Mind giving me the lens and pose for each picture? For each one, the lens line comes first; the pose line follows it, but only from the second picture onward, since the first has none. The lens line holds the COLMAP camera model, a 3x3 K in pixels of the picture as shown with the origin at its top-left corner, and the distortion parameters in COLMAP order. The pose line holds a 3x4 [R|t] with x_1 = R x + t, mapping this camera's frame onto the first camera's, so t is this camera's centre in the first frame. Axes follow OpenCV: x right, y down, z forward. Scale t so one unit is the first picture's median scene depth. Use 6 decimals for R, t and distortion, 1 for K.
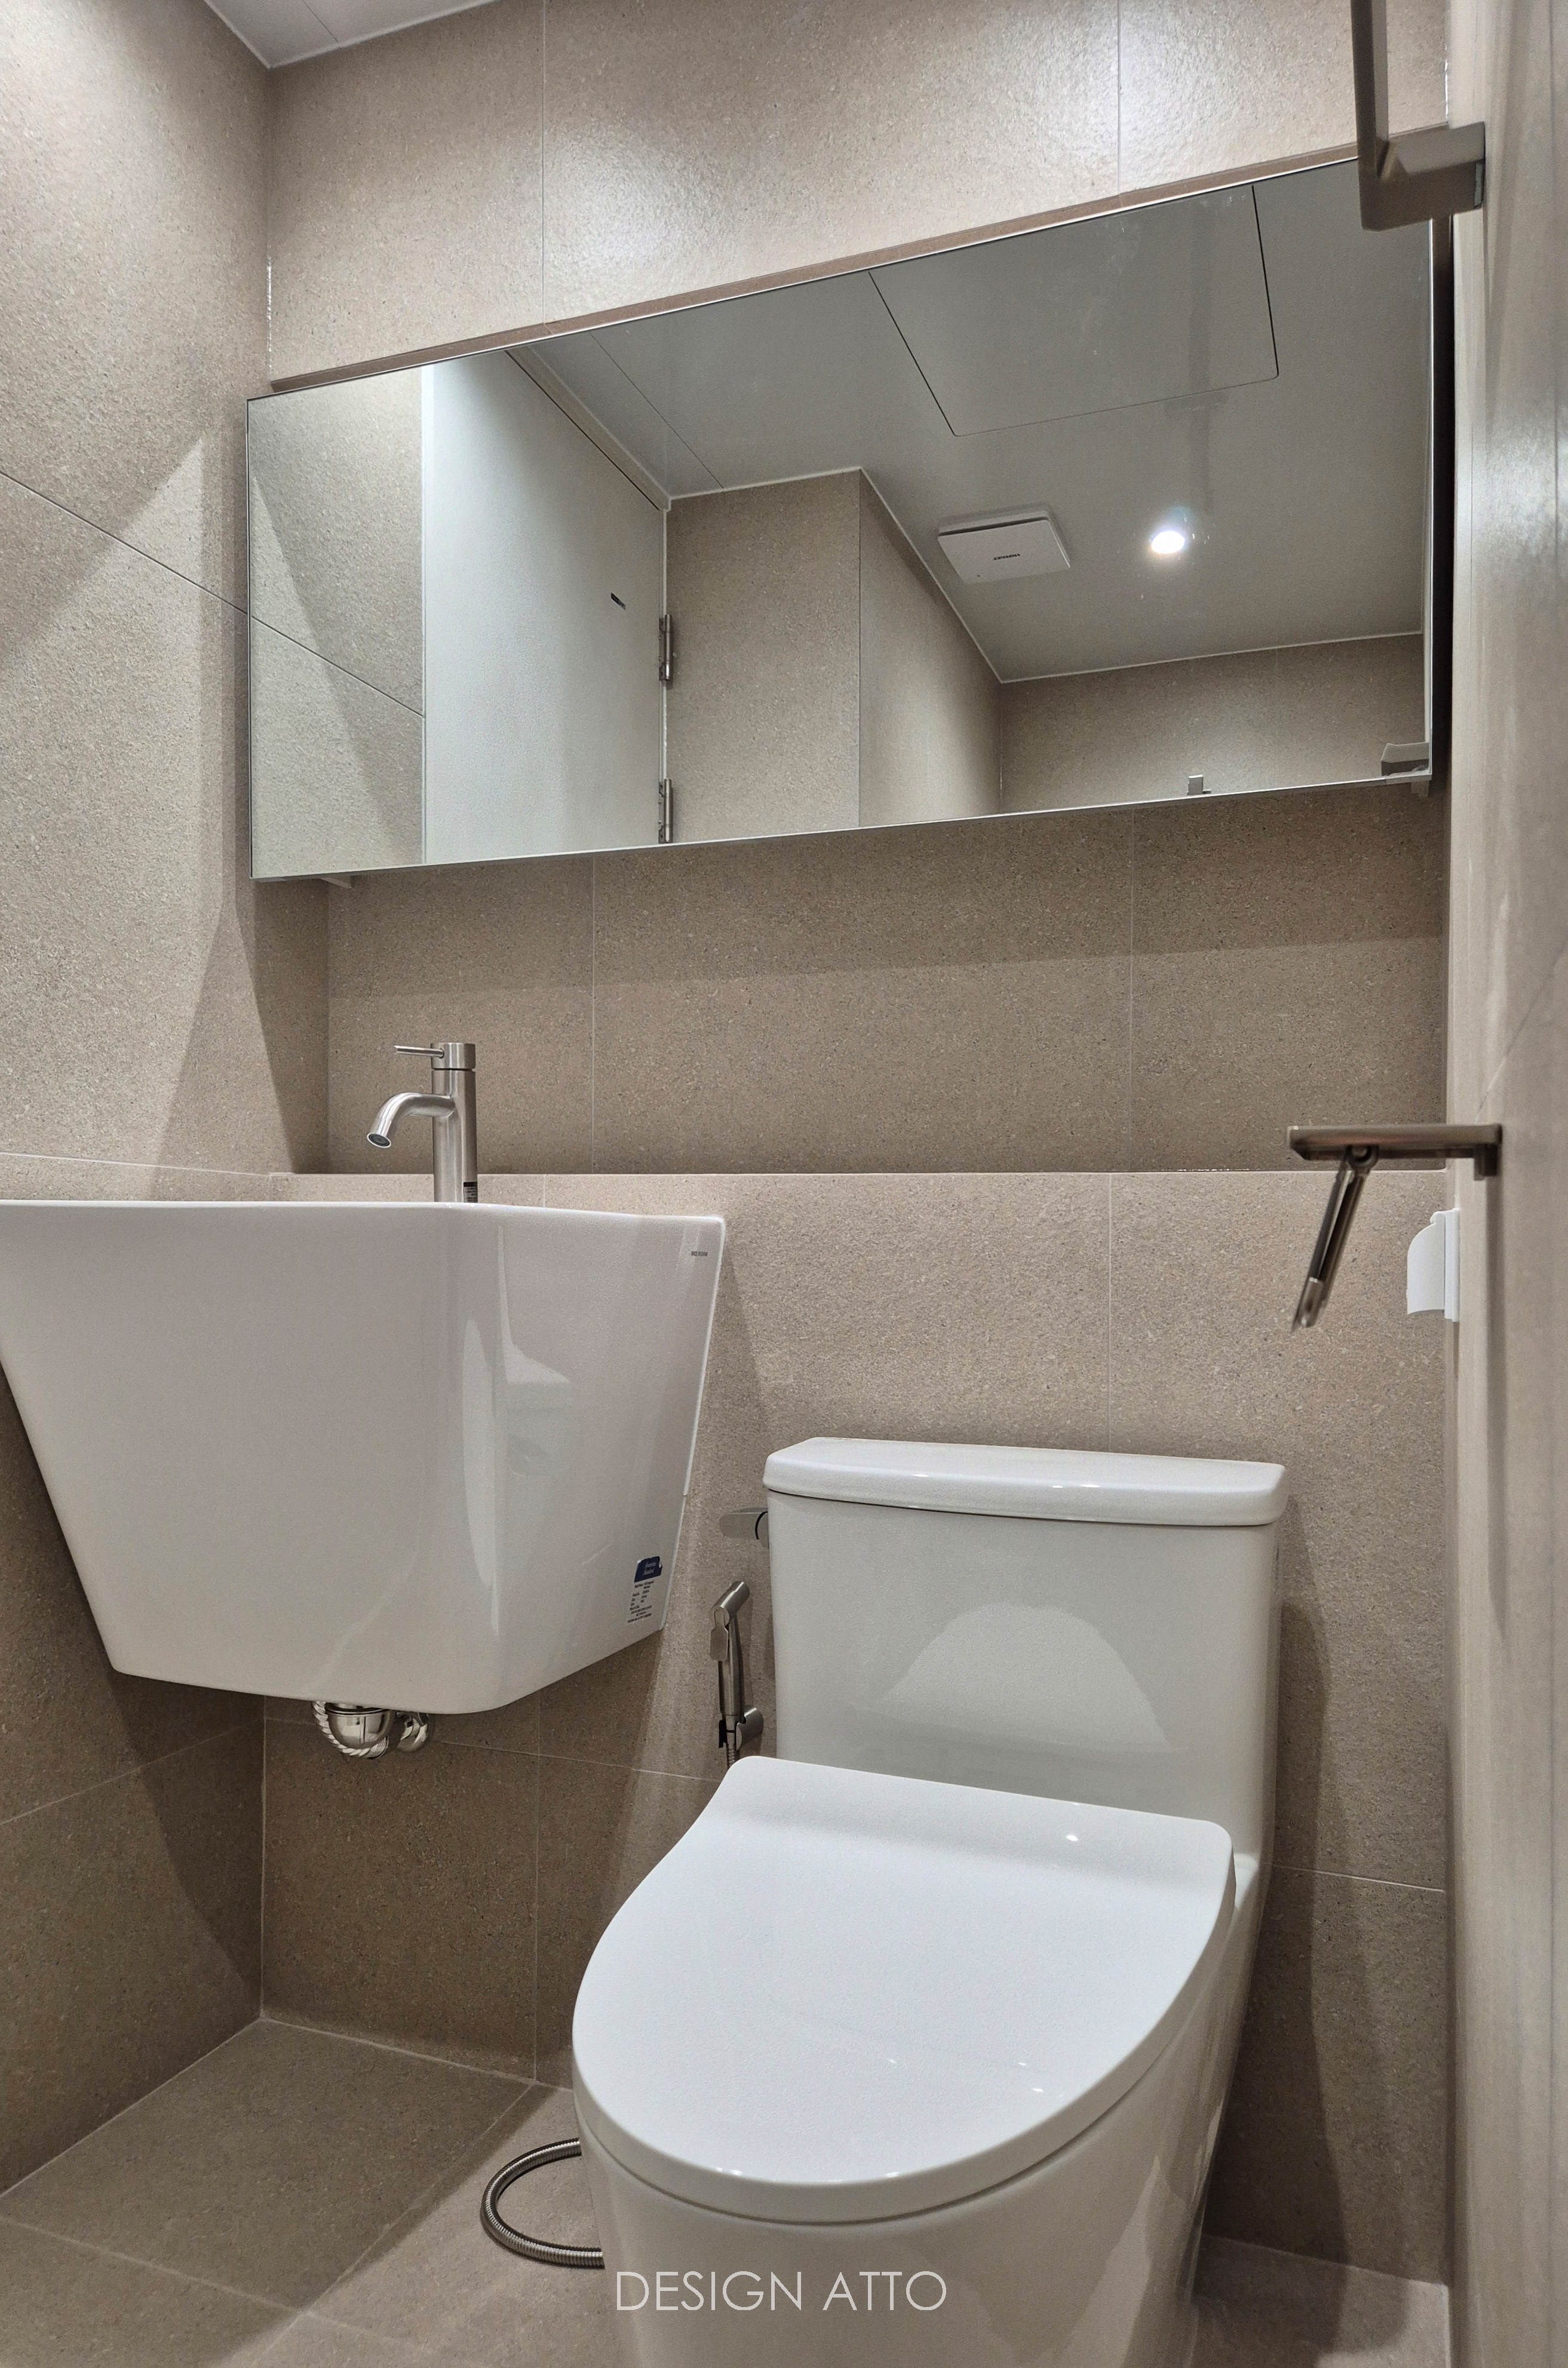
lens RADIAL K [[1624.5, 0, 784.6], [0, 1624.5, 1260.0], [0, 0, 1]] dist [0.099261, -0.064341]
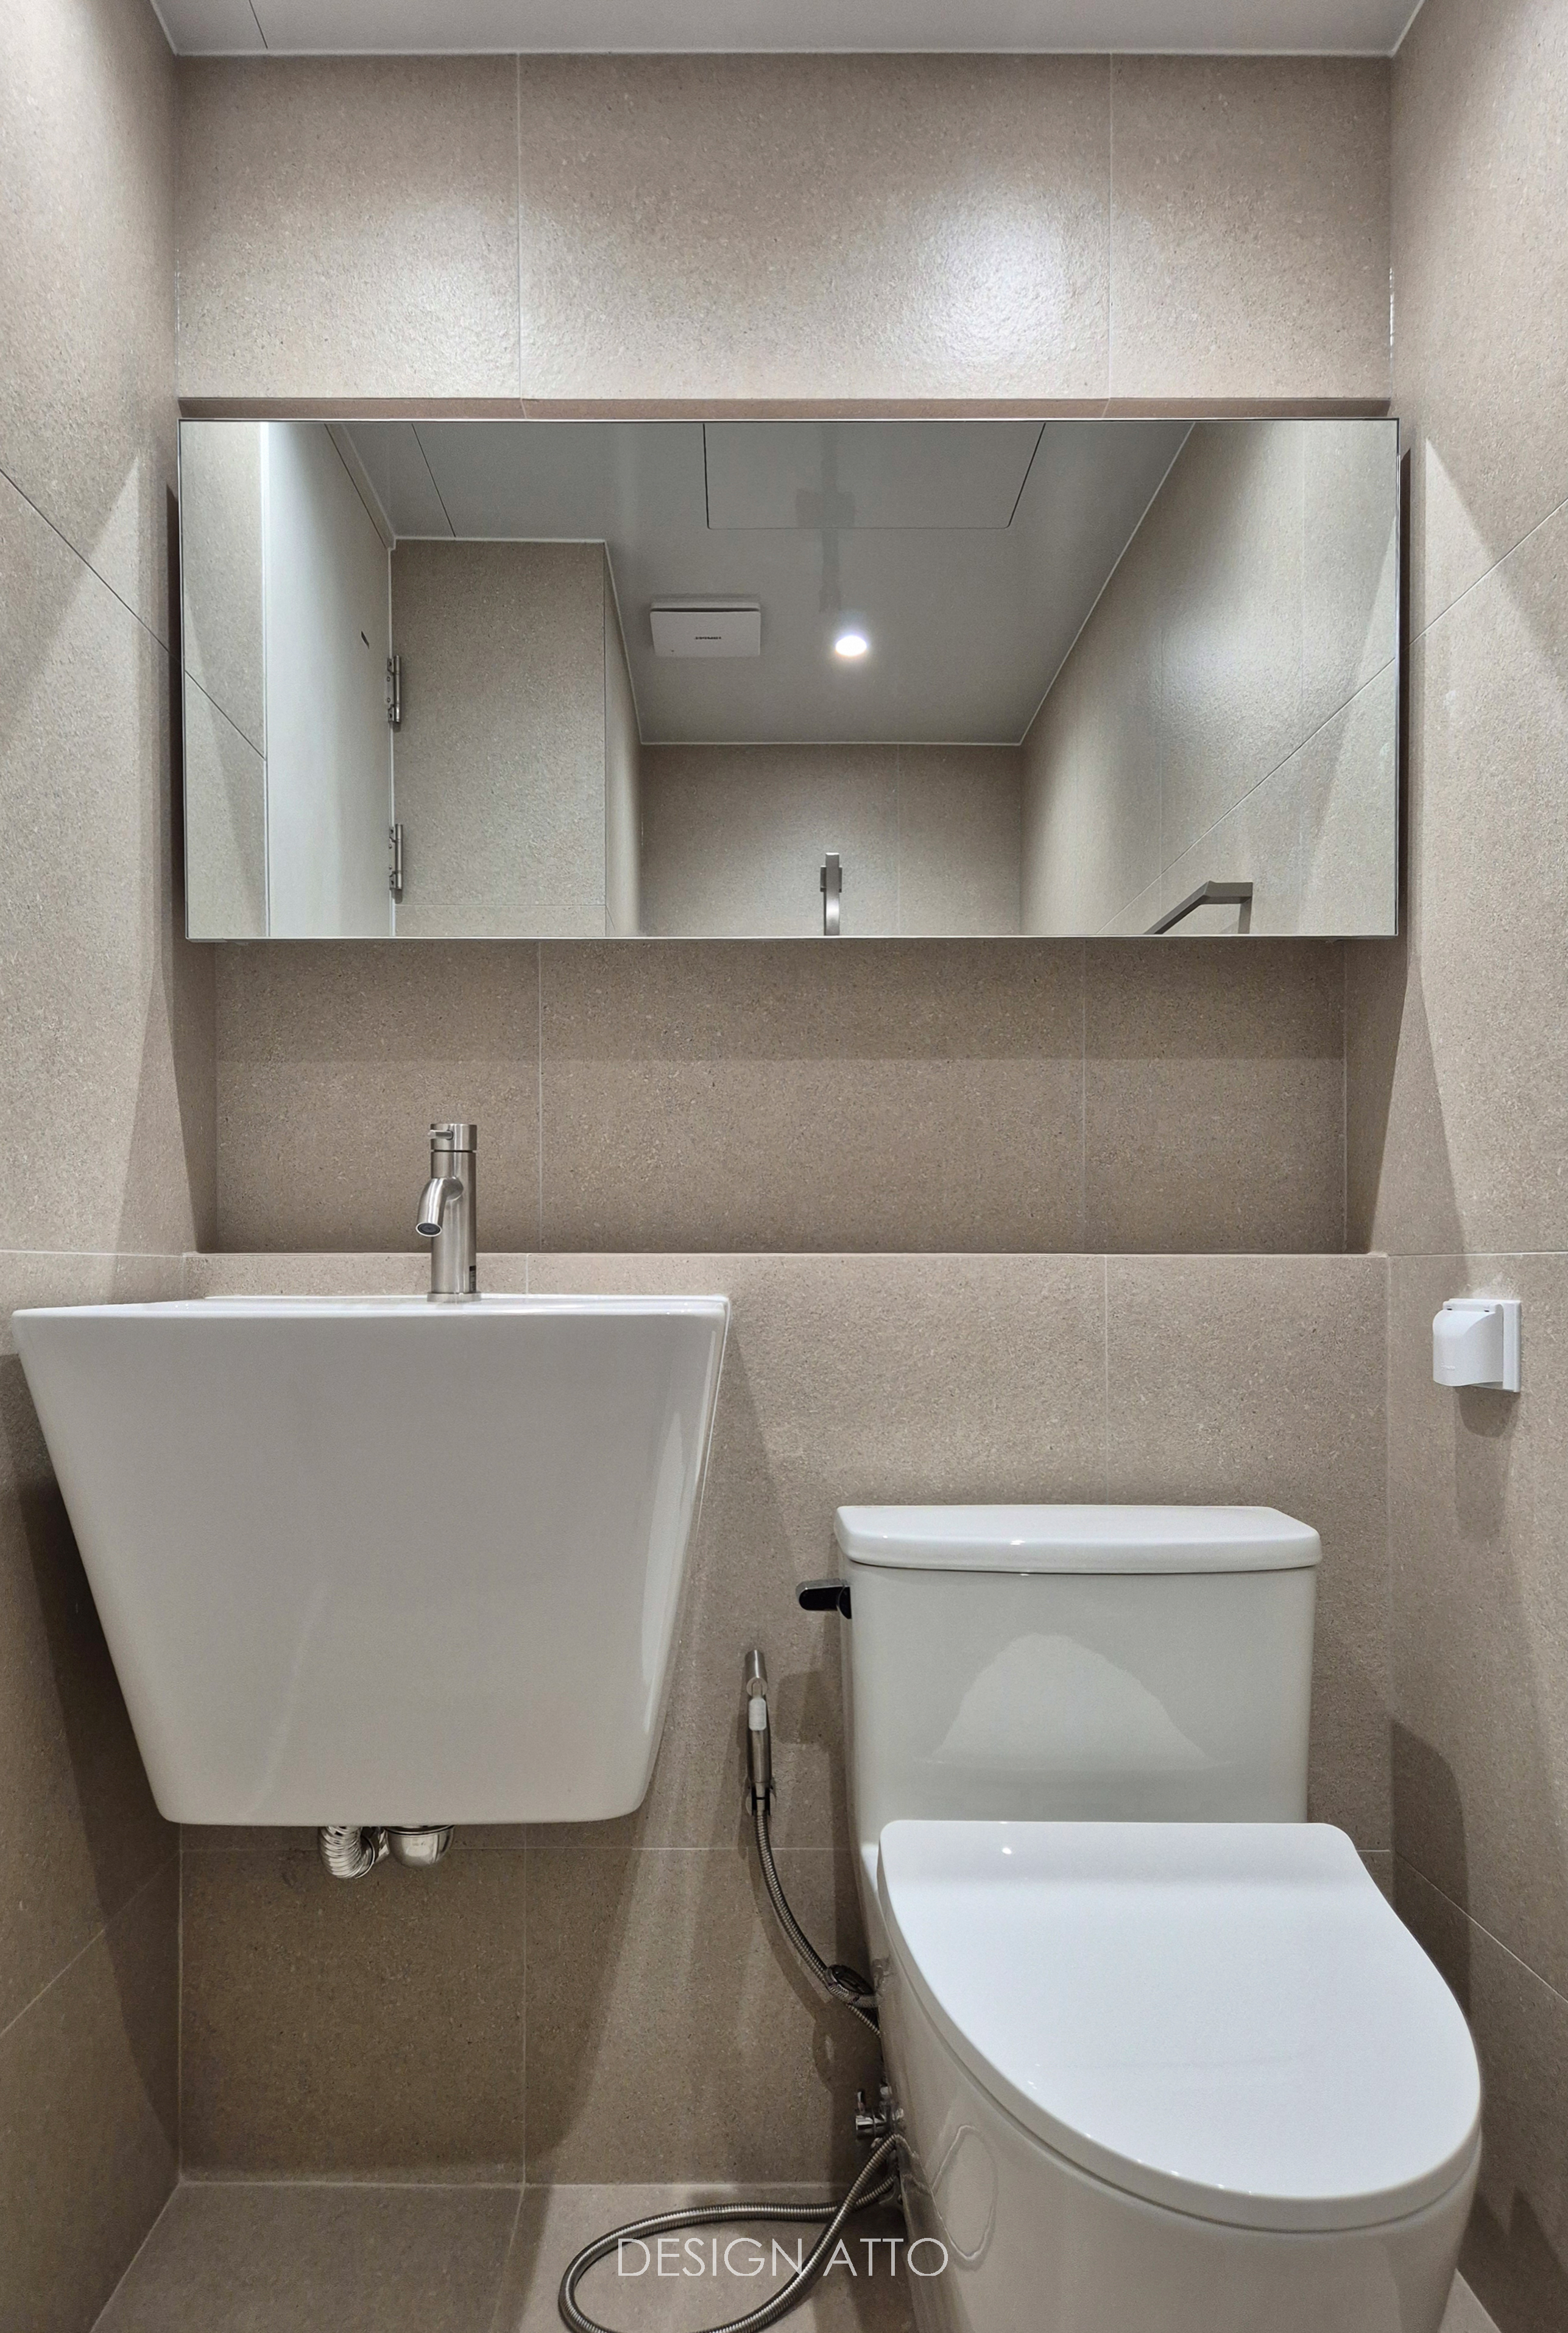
lens RADIAL K [[1609.7, 0, 778.2], [0, 1609.7, 1257.5], [0, 0, 1]] dist [0.076461, -0.000511]
pose [[0.933646, -0.014232, 0.357913, -0.359589], [0.017450, 0.999831, -0.005765, -0.043459], [-0.357771, 0.011628, 0.933737, 0.034128]]
